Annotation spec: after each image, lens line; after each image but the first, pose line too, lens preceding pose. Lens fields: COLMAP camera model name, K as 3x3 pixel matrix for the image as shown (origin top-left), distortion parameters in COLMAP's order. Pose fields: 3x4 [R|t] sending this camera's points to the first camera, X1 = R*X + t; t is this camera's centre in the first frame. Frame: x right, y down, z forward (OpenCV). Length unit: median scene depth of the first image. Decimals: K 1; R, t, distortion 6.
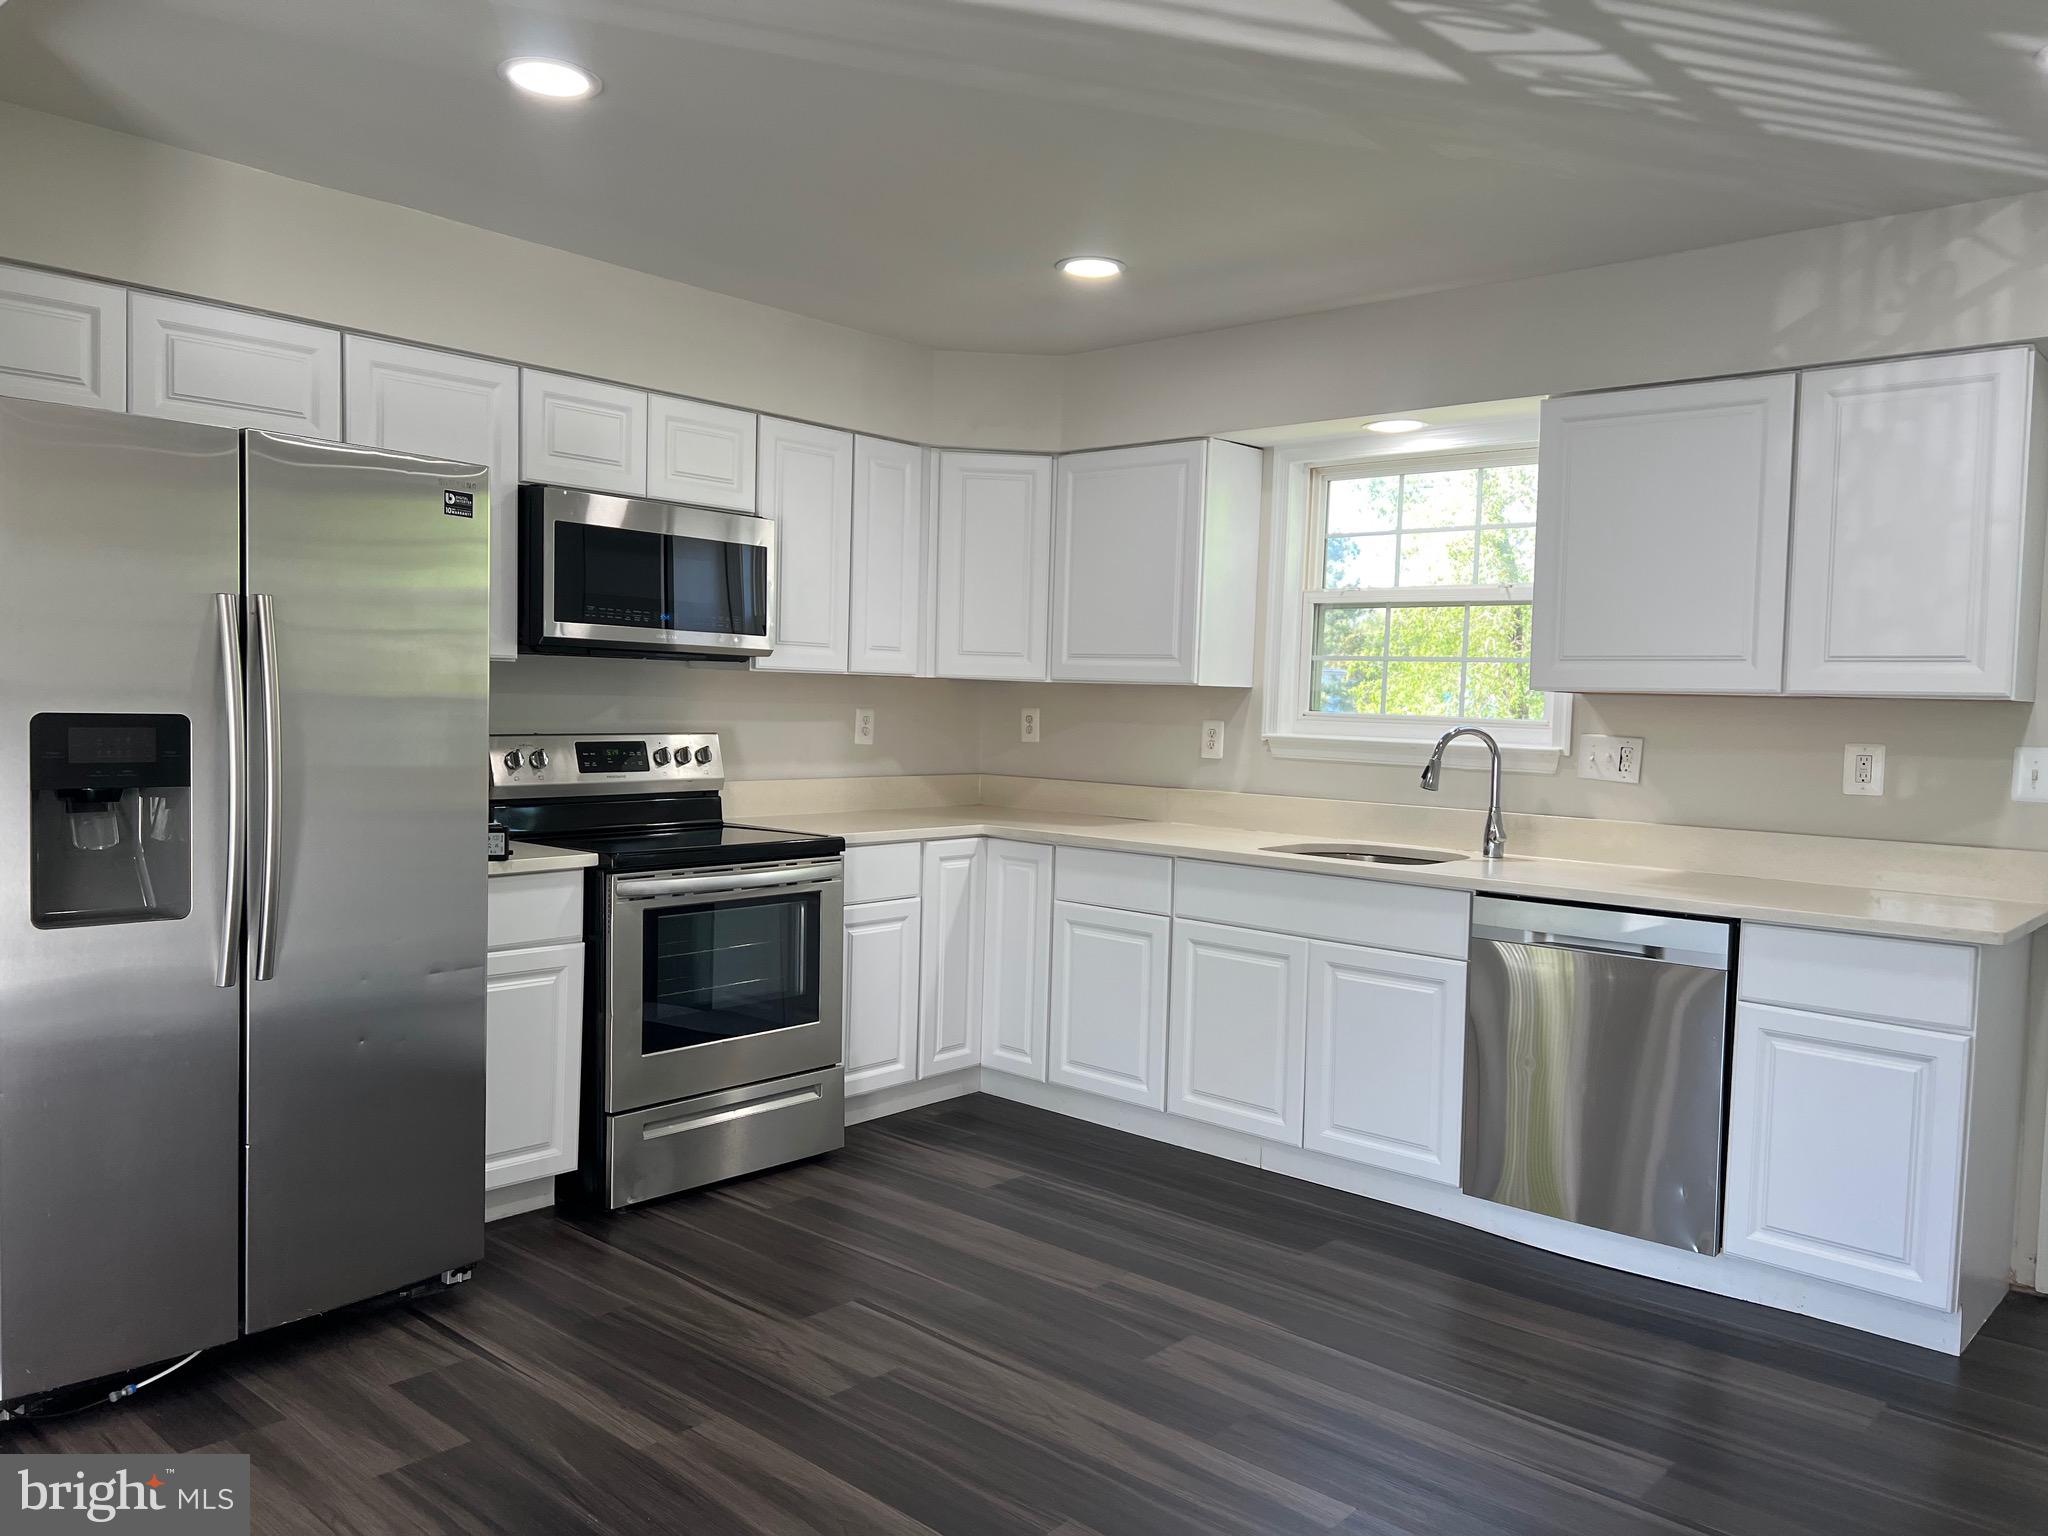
lens RADIAL K [[1523.9, 0, 1030.5], [0, 1523.9, 769.9], [0, 0, 1]] dist [0.066734, -0.082060]
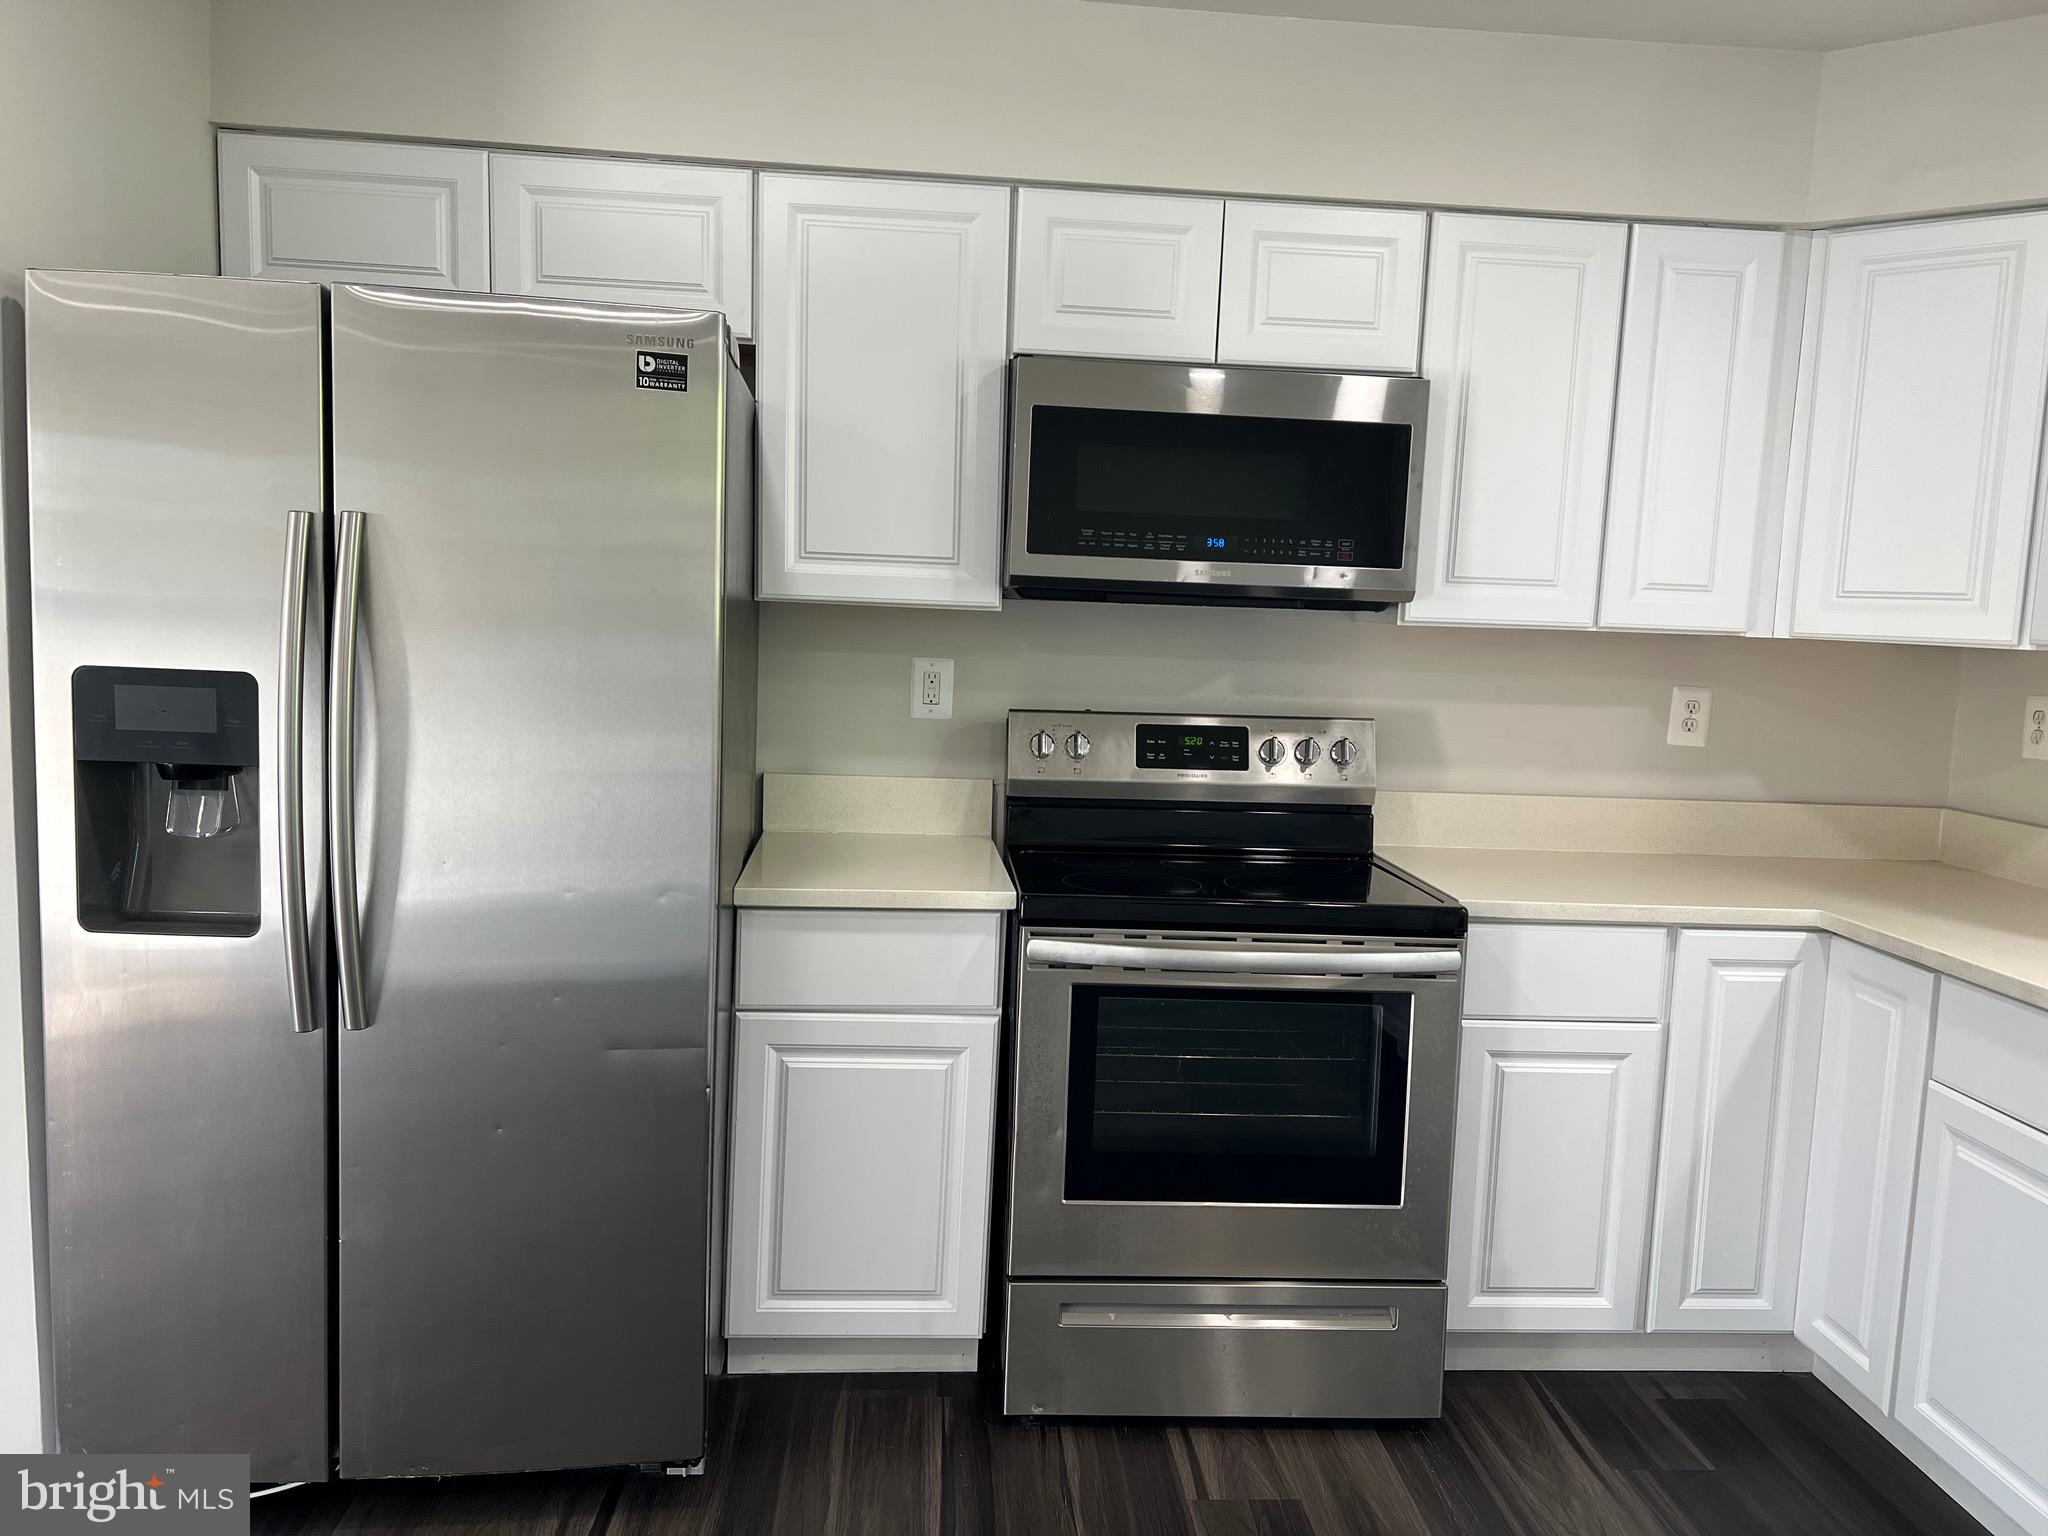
lens RADIAL K [[1523.9, 0, 1037.2], [0, 1523.9, 781.7], [0, 0, 1]] dist [0.066734, -0.082060]
pose [[0.716990, 0.079704, -0.692512, 0.167192], [-0.054364, 0.996809, 0.058441, -0.030637], [0.694960, -0.004254, 0.719036, 0.462529]]
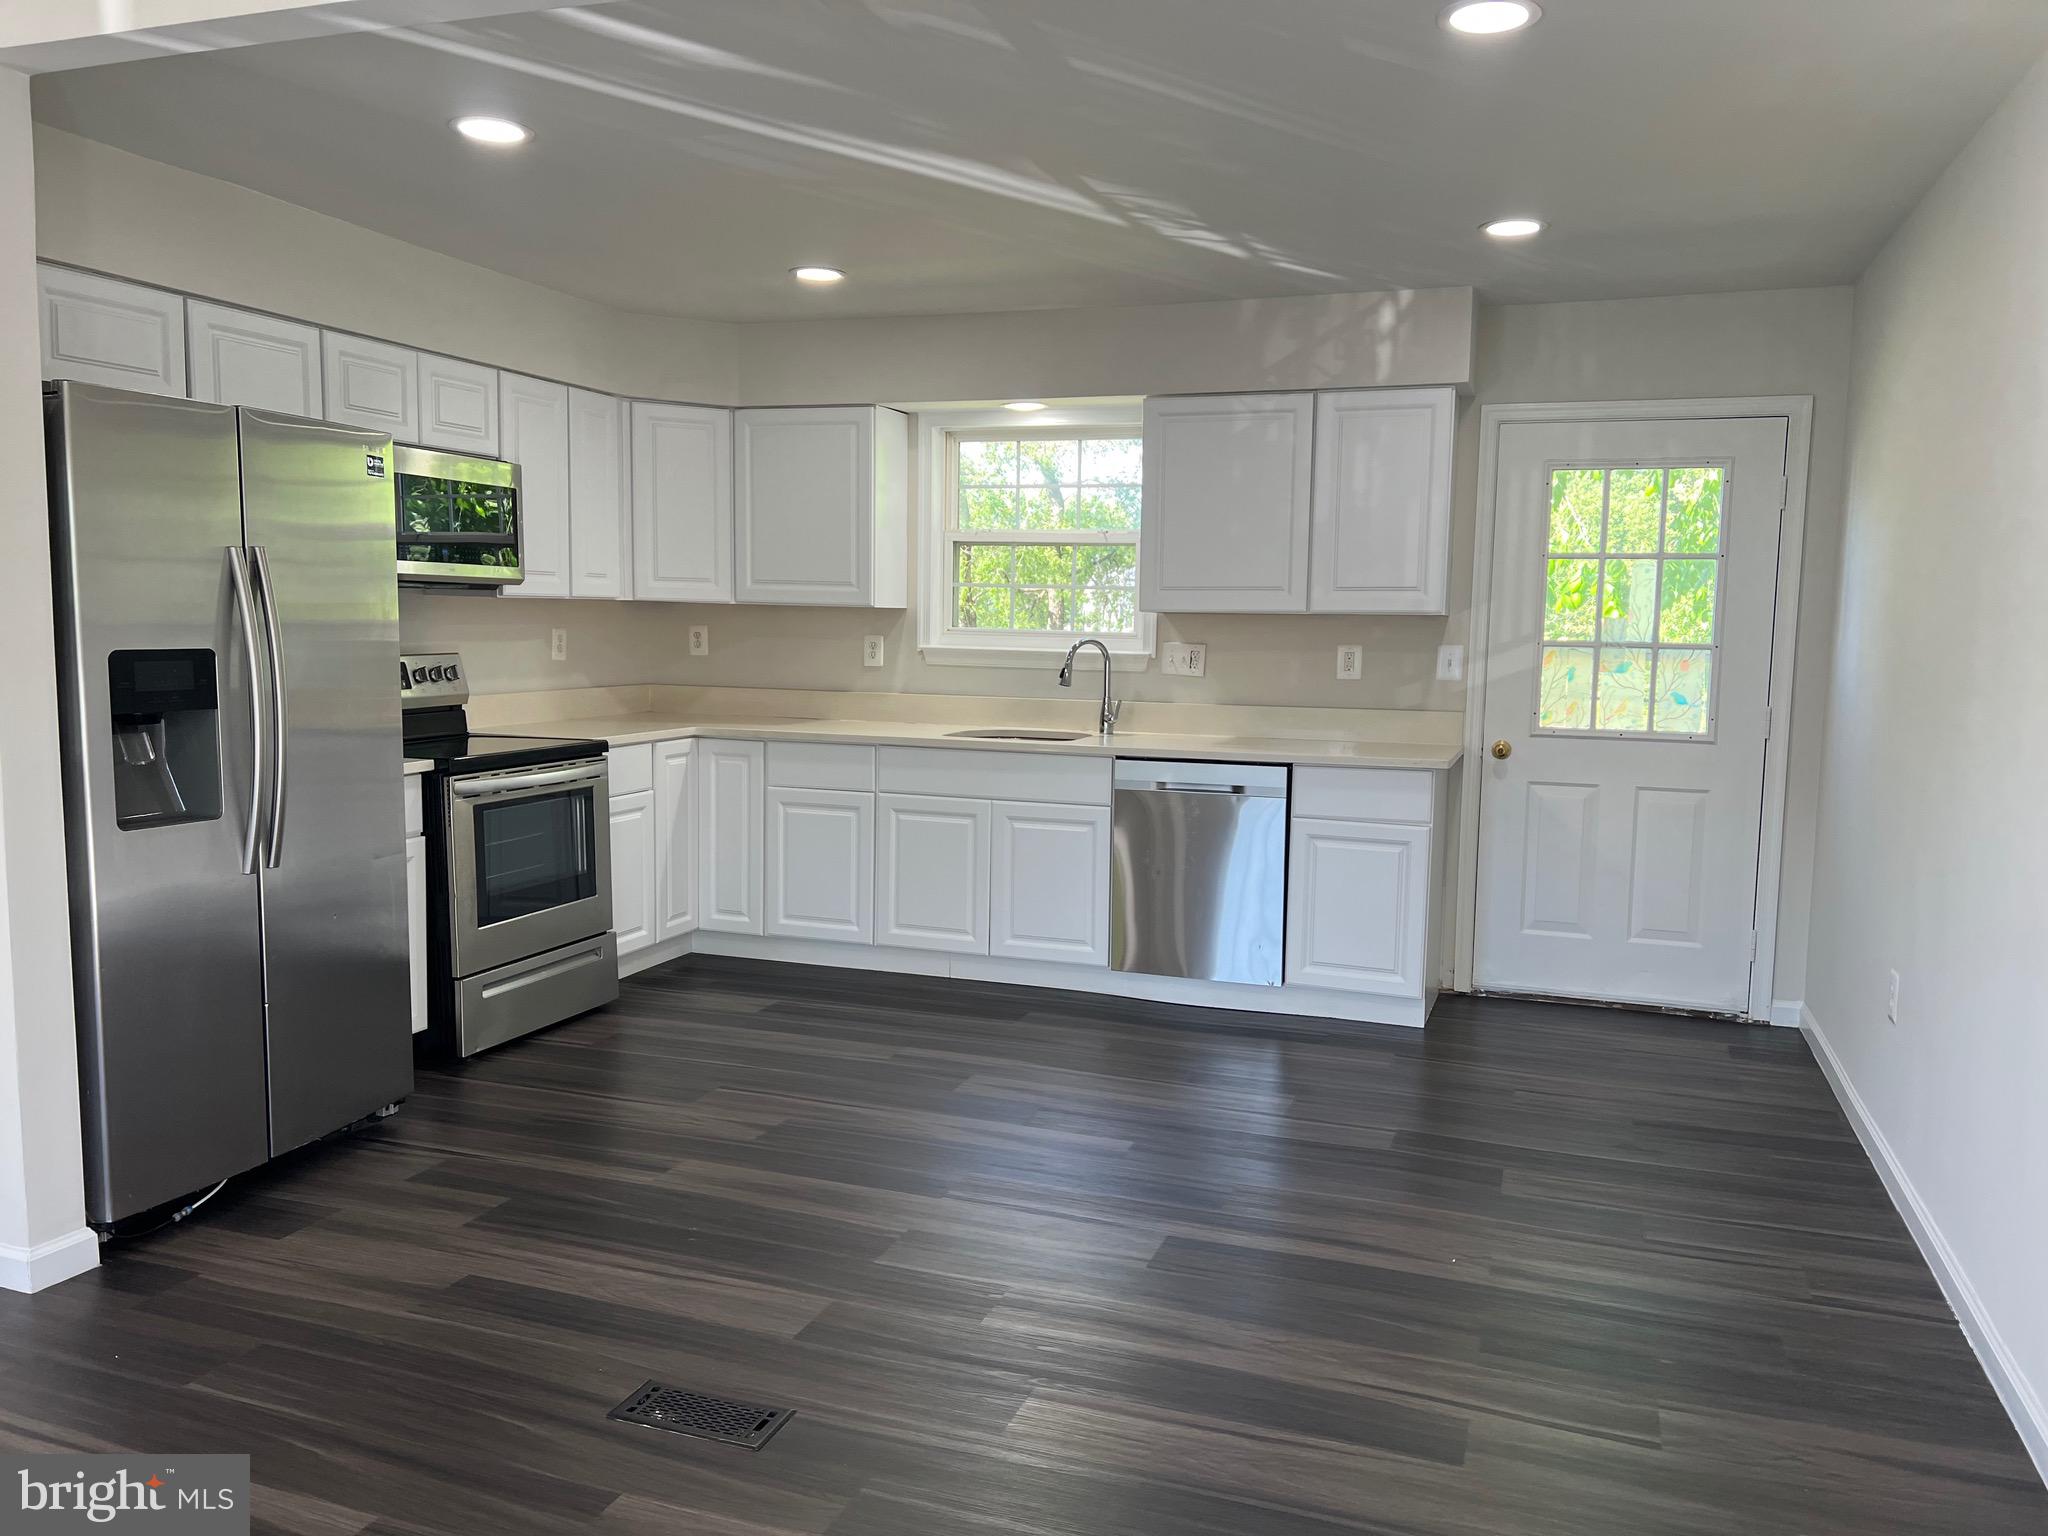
lens RADIAL K [[1523.9, 0, 1050.4], [0, 1523.9, 779.6], [0, 0, 1]] dist [0.066734, -0.082060]
pose [[0.923364, -0.053030, 0.380245, -0.261465], [0.026977, 0.996928, 0.073524, -0.003358], [-0.382976, -0.057632, 0.921959, -0.229640]]
